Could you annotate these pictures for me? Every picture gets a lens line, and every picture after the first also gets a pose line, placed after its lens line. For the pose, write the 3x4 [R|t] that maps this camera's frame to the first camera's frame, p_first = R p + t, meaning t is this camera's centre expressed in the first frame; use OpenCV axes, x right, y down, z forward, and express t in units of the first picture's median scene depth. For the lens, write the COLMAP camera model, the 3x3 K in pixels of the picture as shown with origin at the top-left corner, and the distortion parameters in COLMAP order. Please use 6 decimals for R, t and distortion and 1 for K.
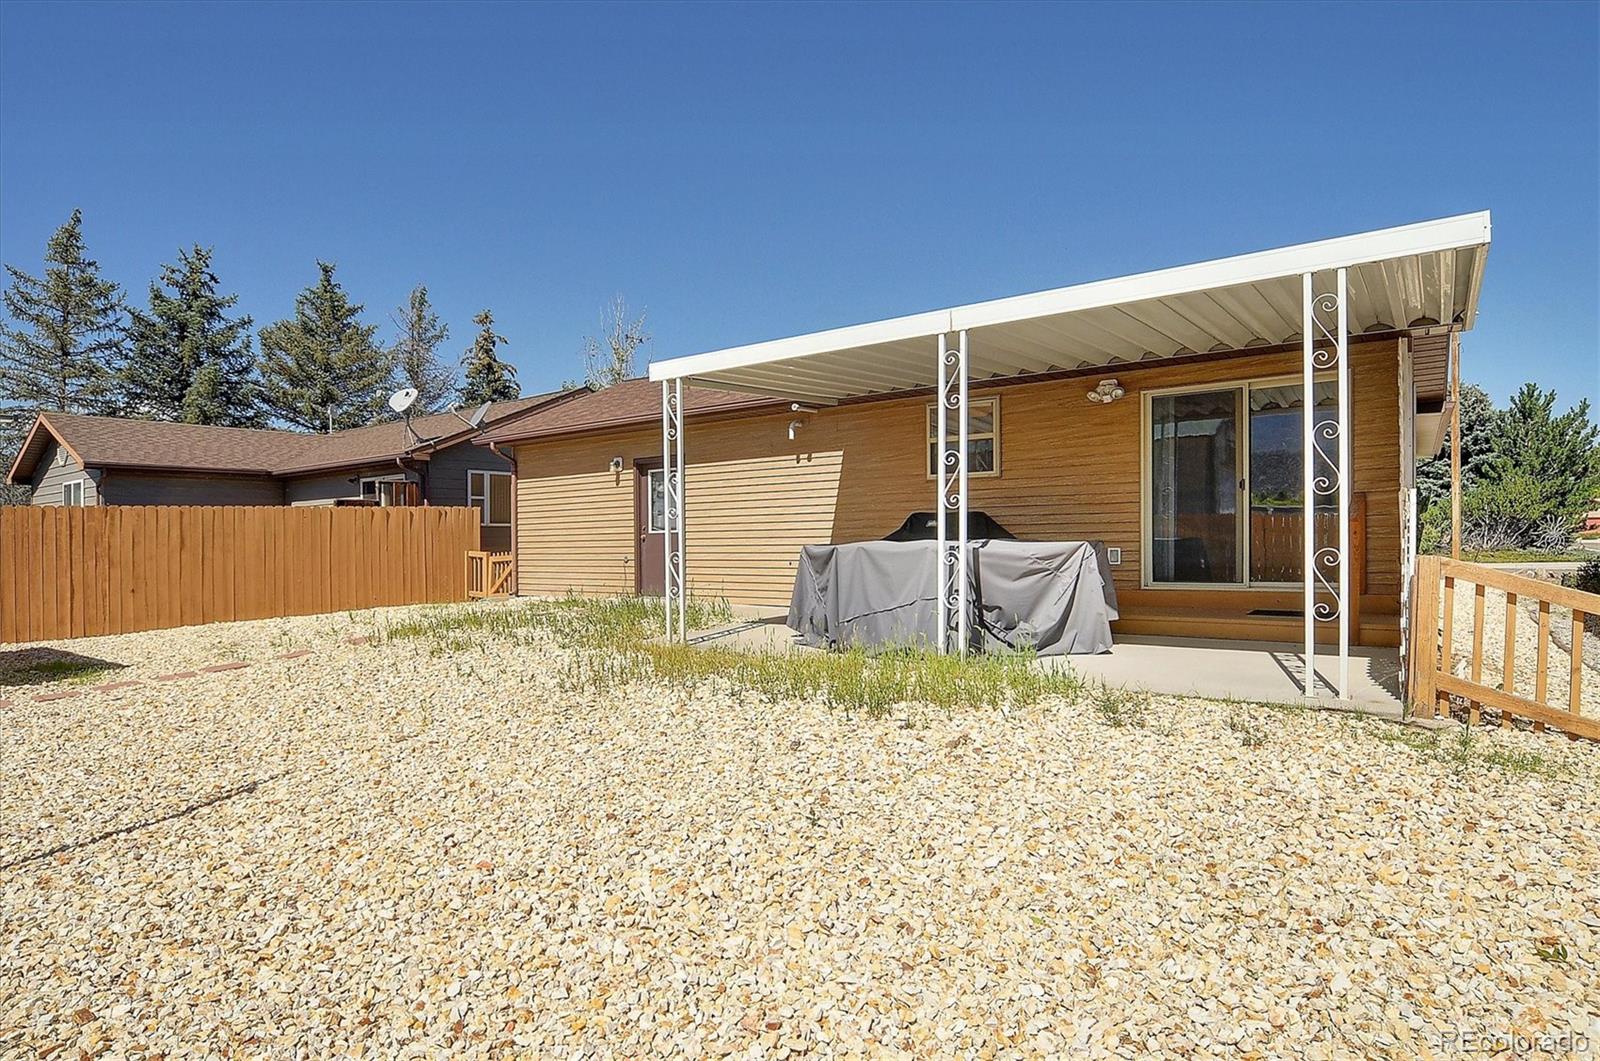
lens RADIAL K [[833.7, 0, 801.5], [0, 833.7, 528.8], [0, 0, 1]] dist [-0.014292, 0.000590]
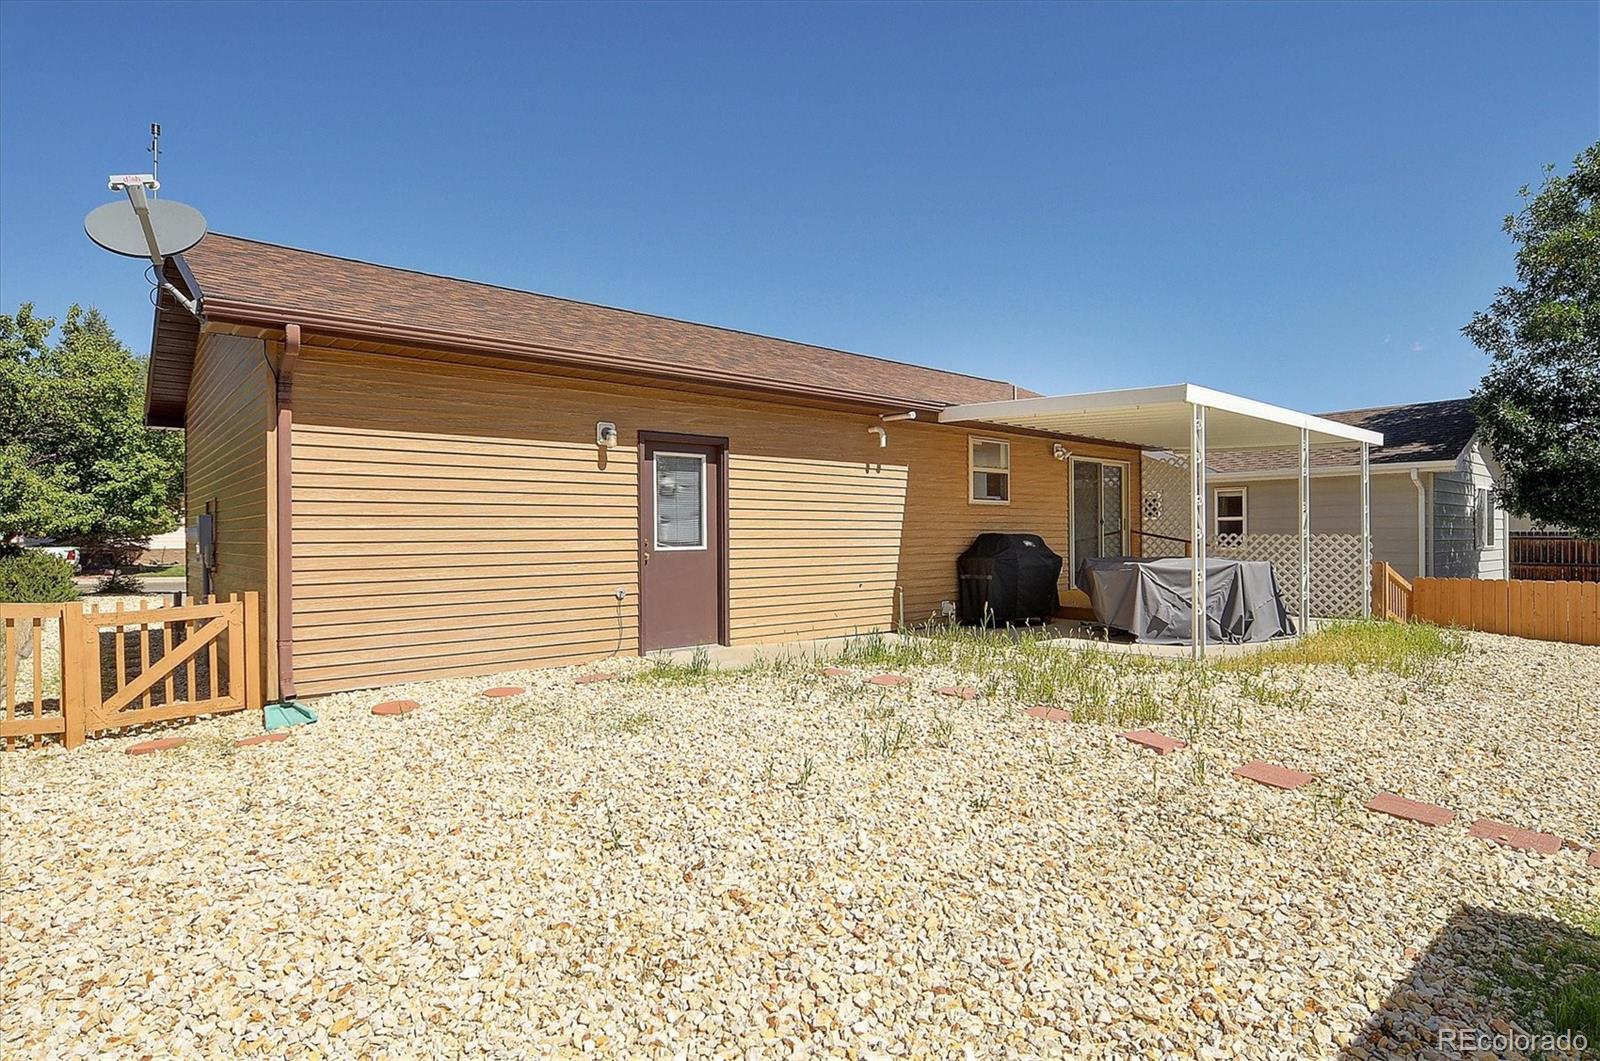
lens RADIAL K [[833.7, 0, 801.5], [0, 833.7, 528.8], [0, 0, 1]] dist [-0.014292, 0.000590]
pose [[0.242171, 0.020603, 0.970015, -0.893225], [-0.011300, 0.999767, -0.018414, -0.001175], [-0.970168, -0.006501, 0.242347, 0.852151]]
